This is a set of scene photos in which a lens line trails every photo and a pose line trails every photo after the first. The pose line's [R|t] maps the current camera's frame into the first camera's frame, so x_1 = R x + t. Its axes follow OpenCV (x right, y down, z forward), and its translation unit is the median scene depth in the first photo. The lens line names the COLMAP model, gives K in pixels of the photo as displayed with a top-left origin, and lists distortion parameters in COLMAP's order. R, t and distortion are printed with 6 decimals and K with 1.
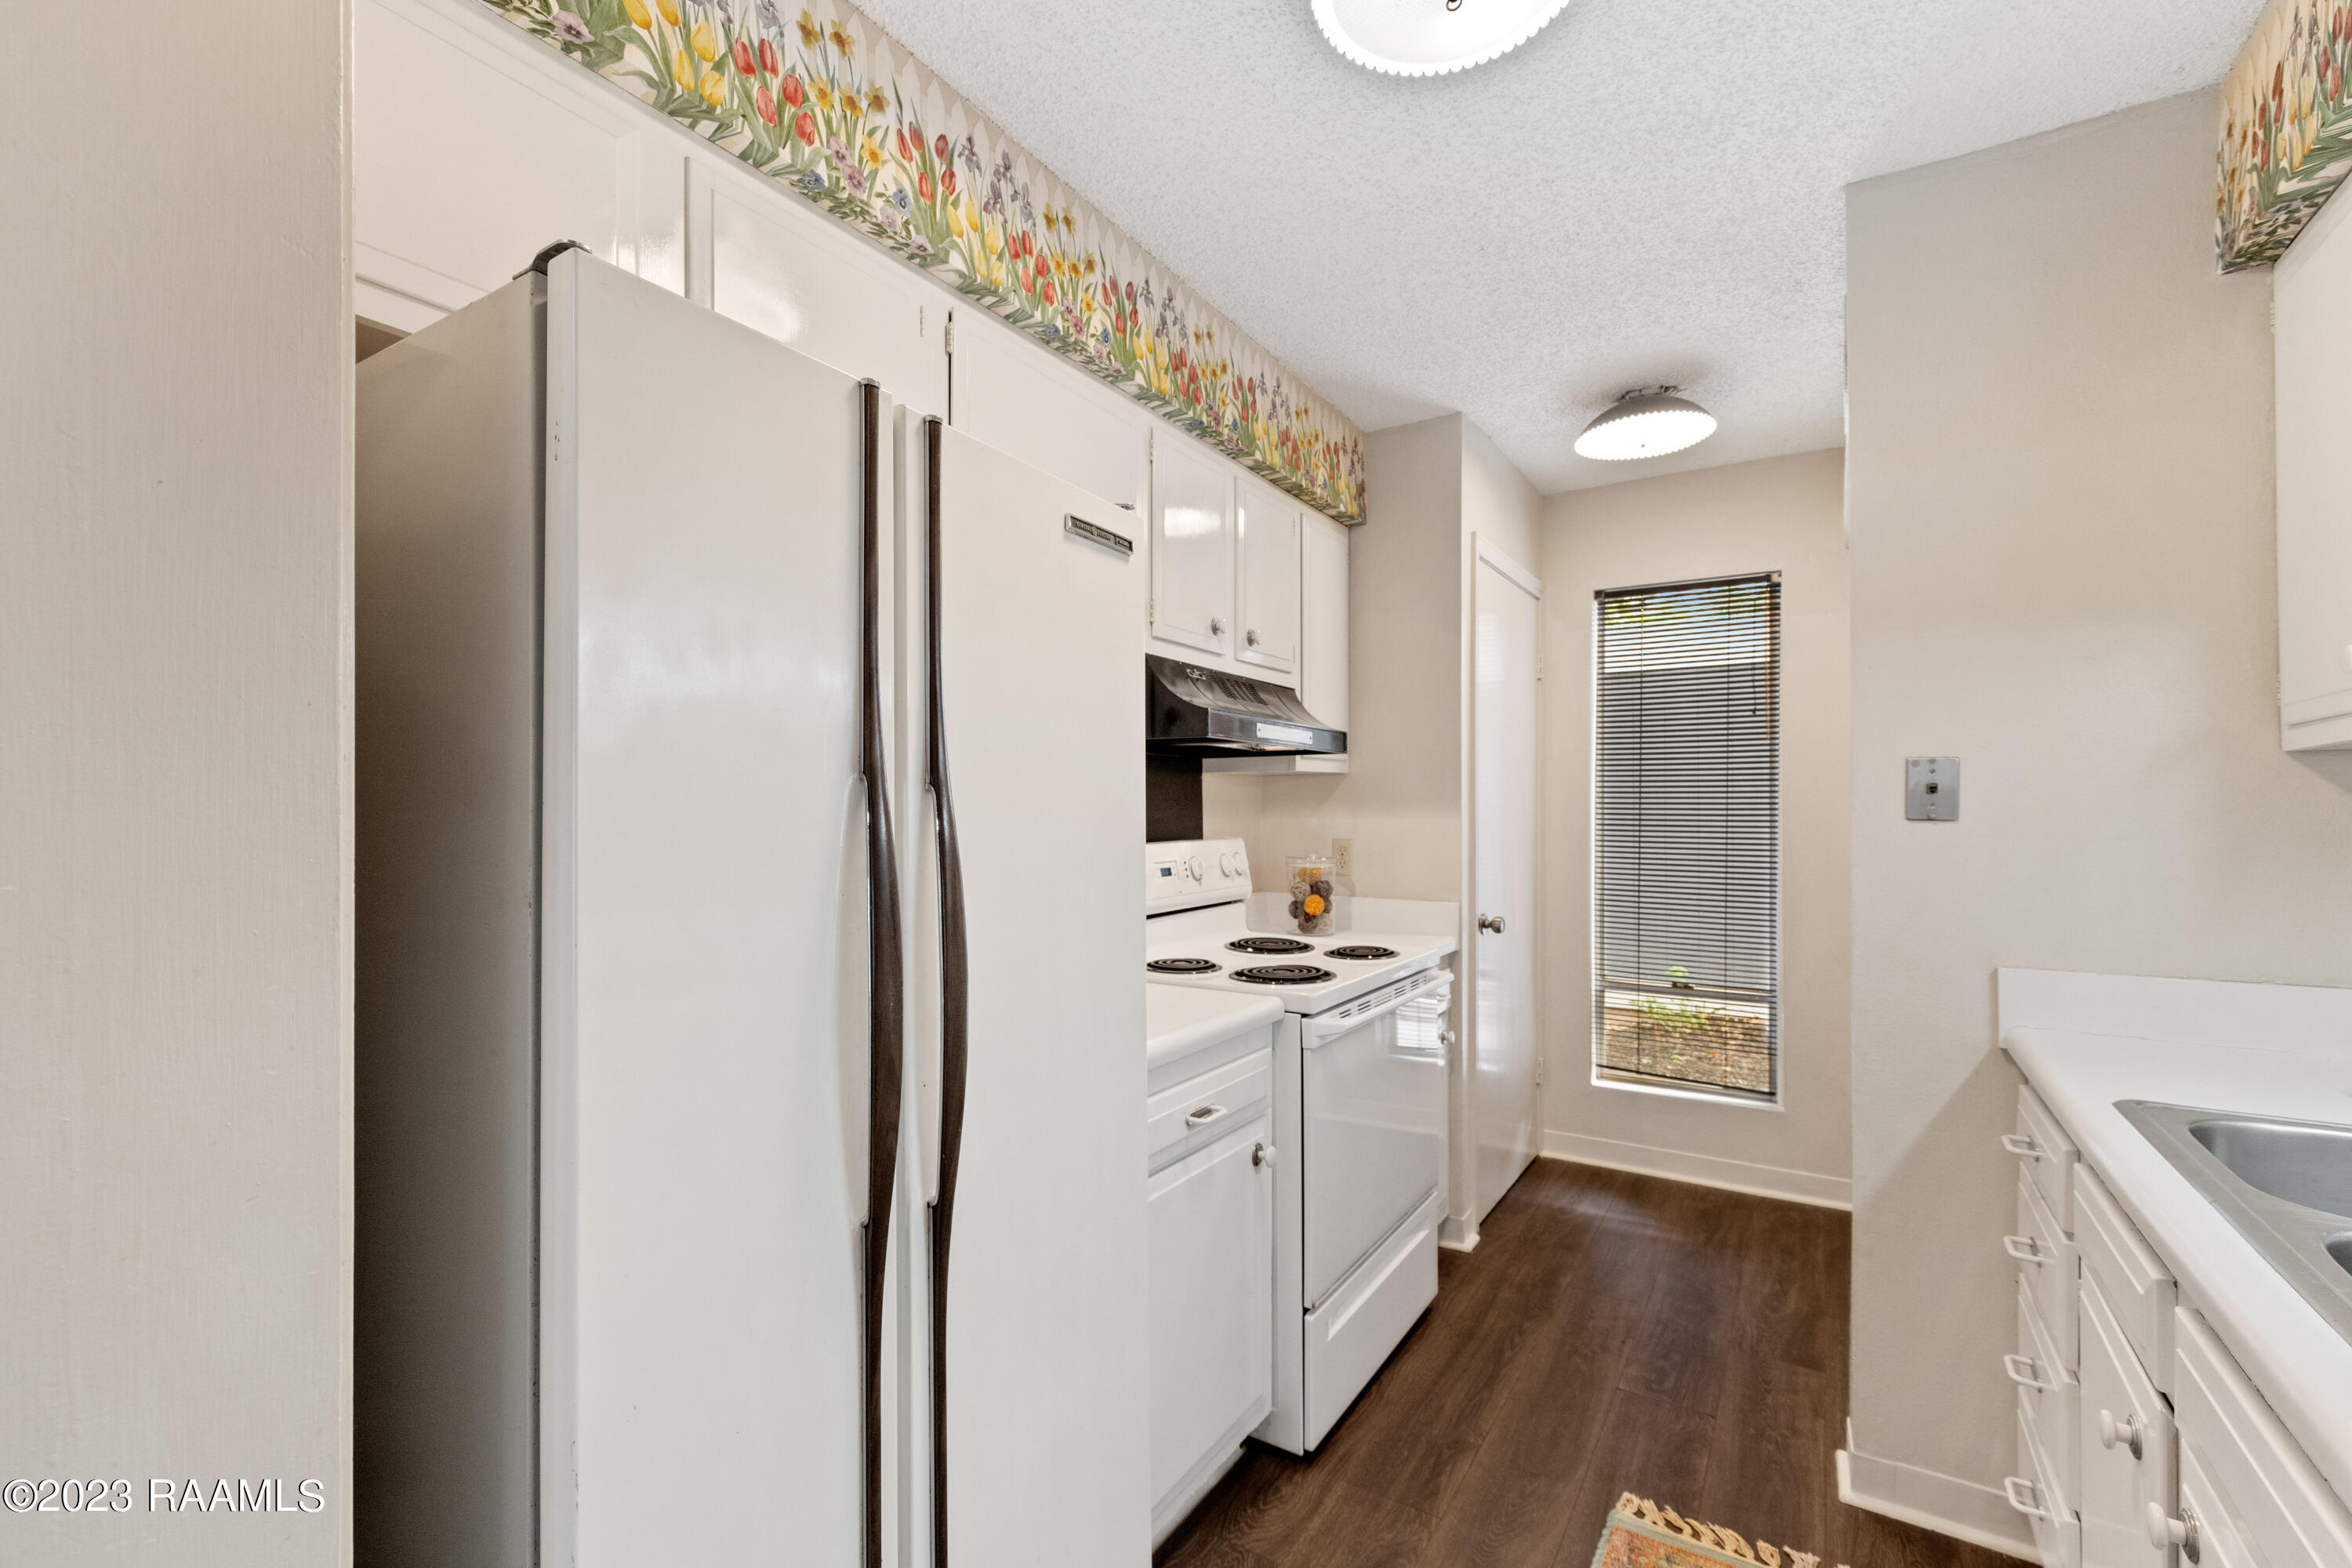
lens RADIAL K [[1027.5, 0, 1177.5], [0, 1027.5, 821.2], [0, 0, 1]] dist [0.015049, -0.002477]
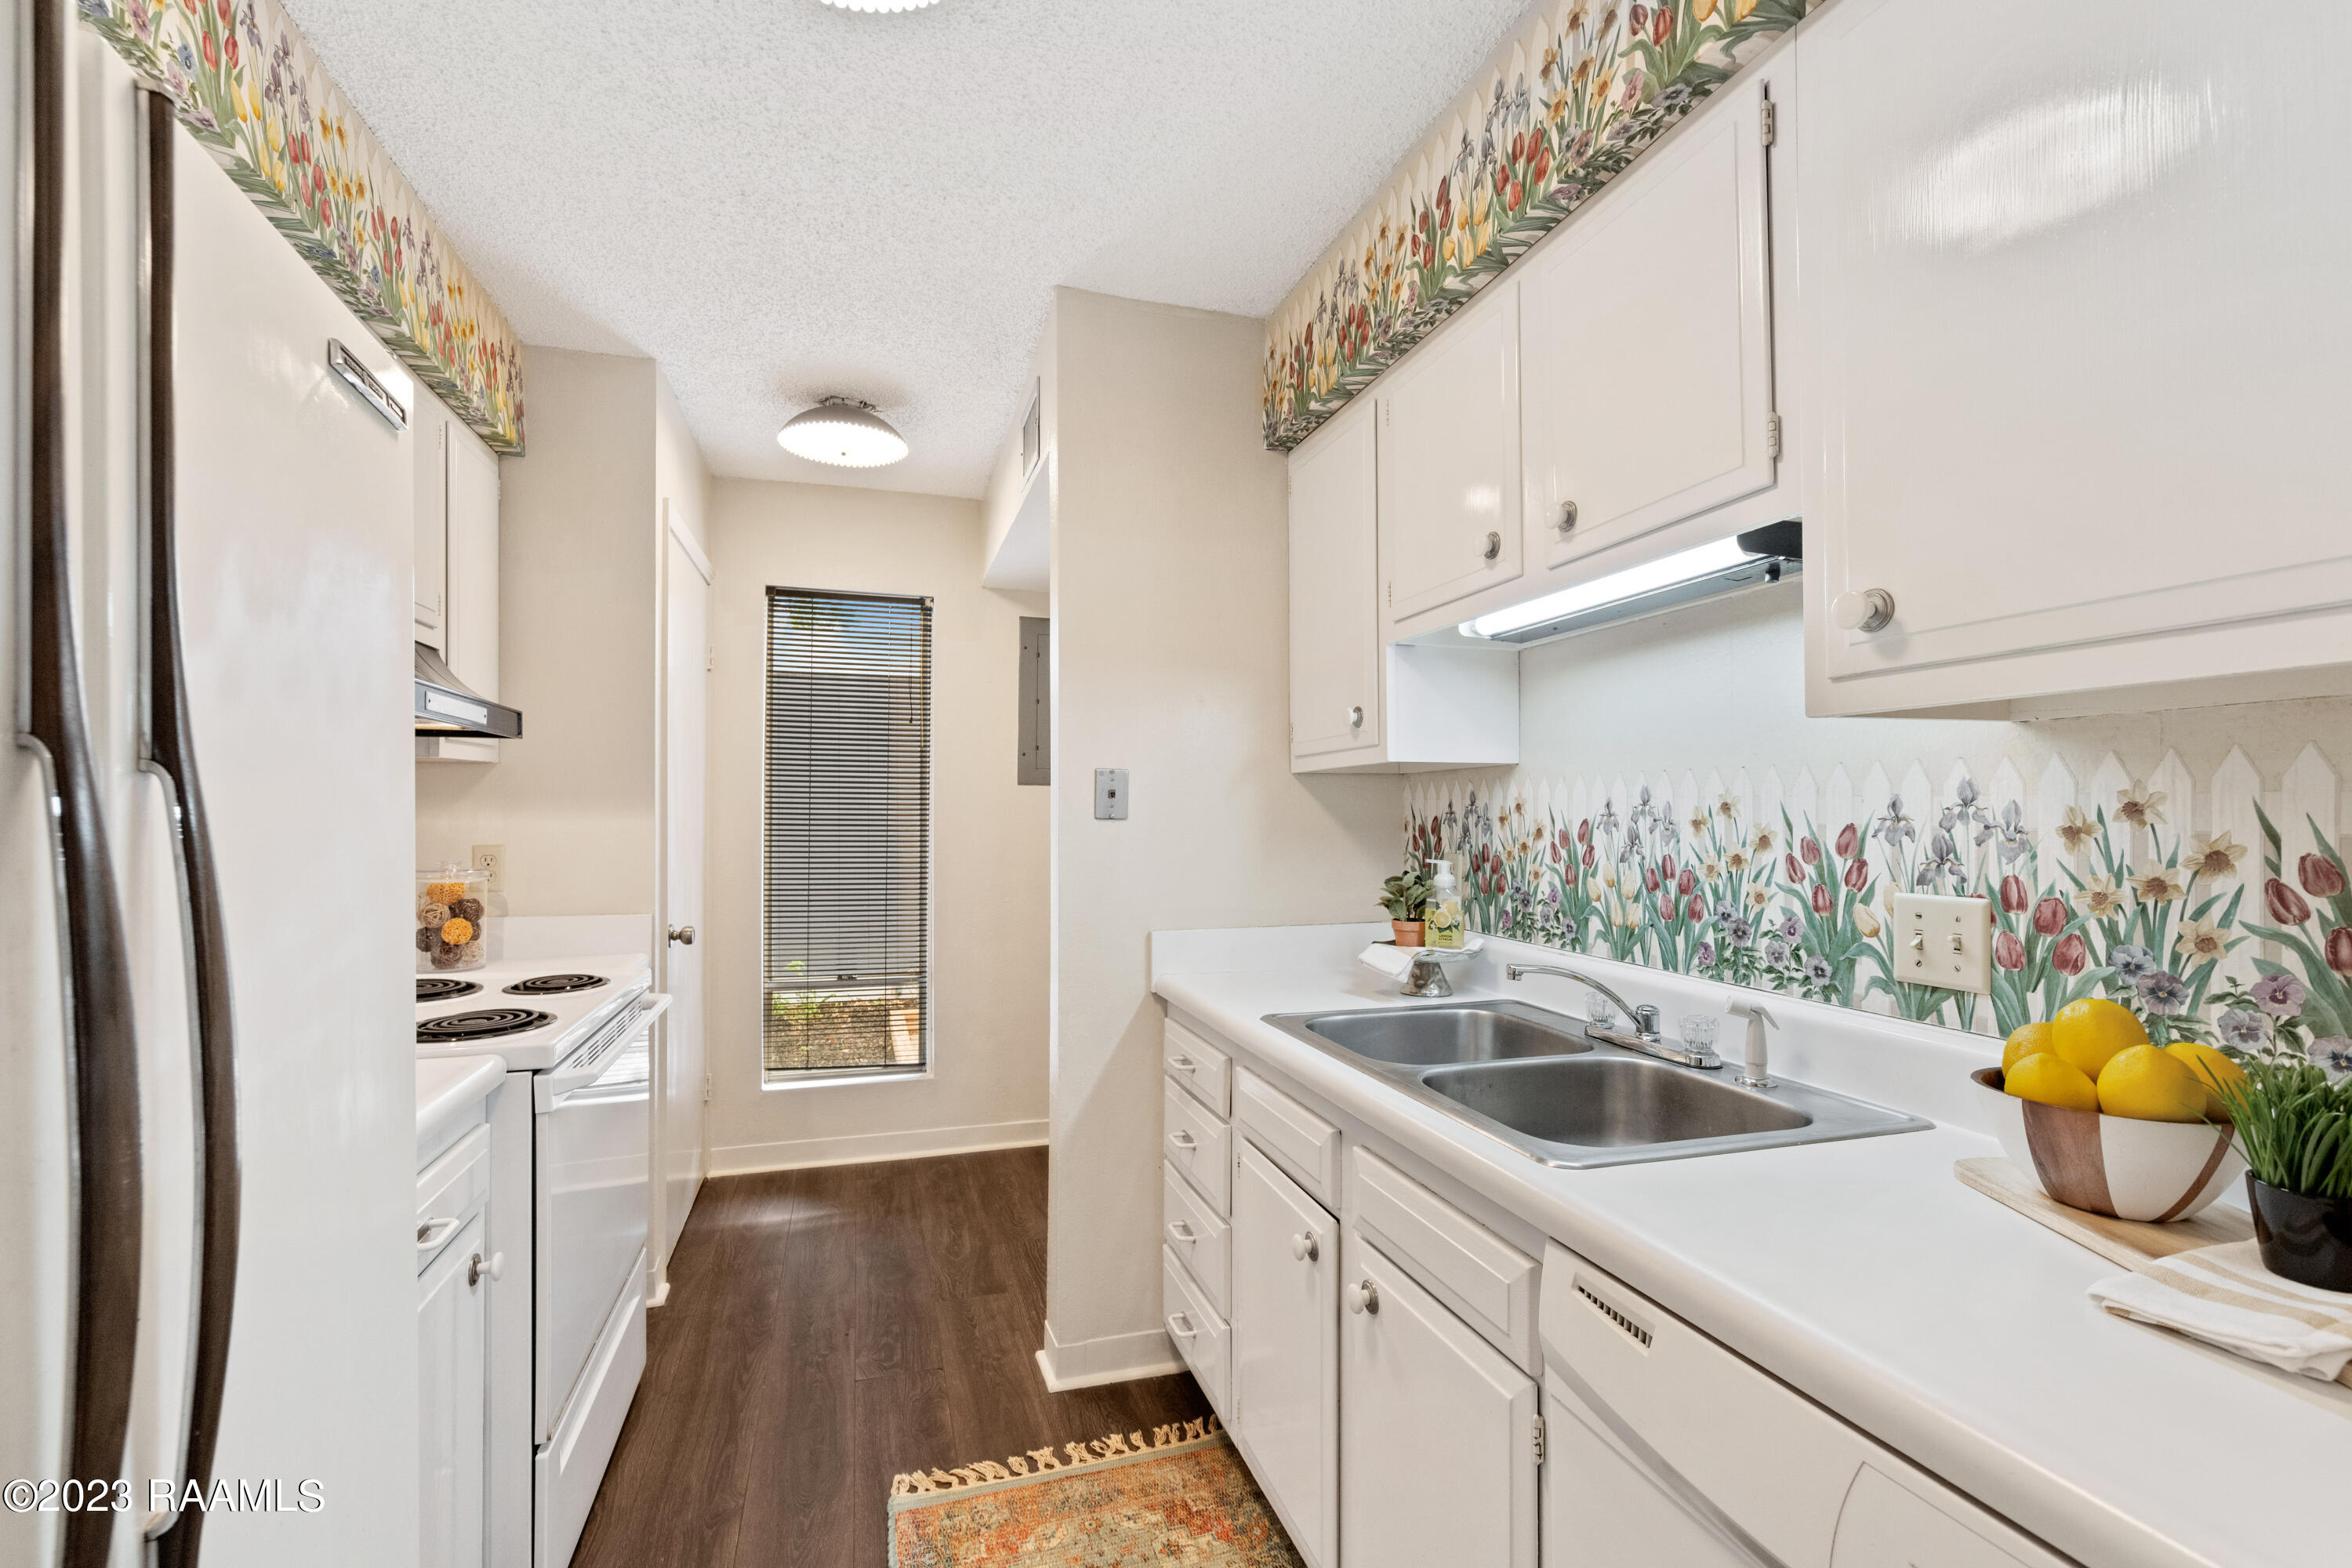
lens RADIAL K [[1027.5, 0, 1177.5], [0, 1027.5, 821.2], [0, 0, 1]] dist [0.015049, -0.002477]
pose [[0.649816, -0.006046, 0.760068, -0.120939], [0.005158, 0.999980, 0.003545, -0.001673], [-0.760074, 0.001617, 0.649834, 0.091559]]
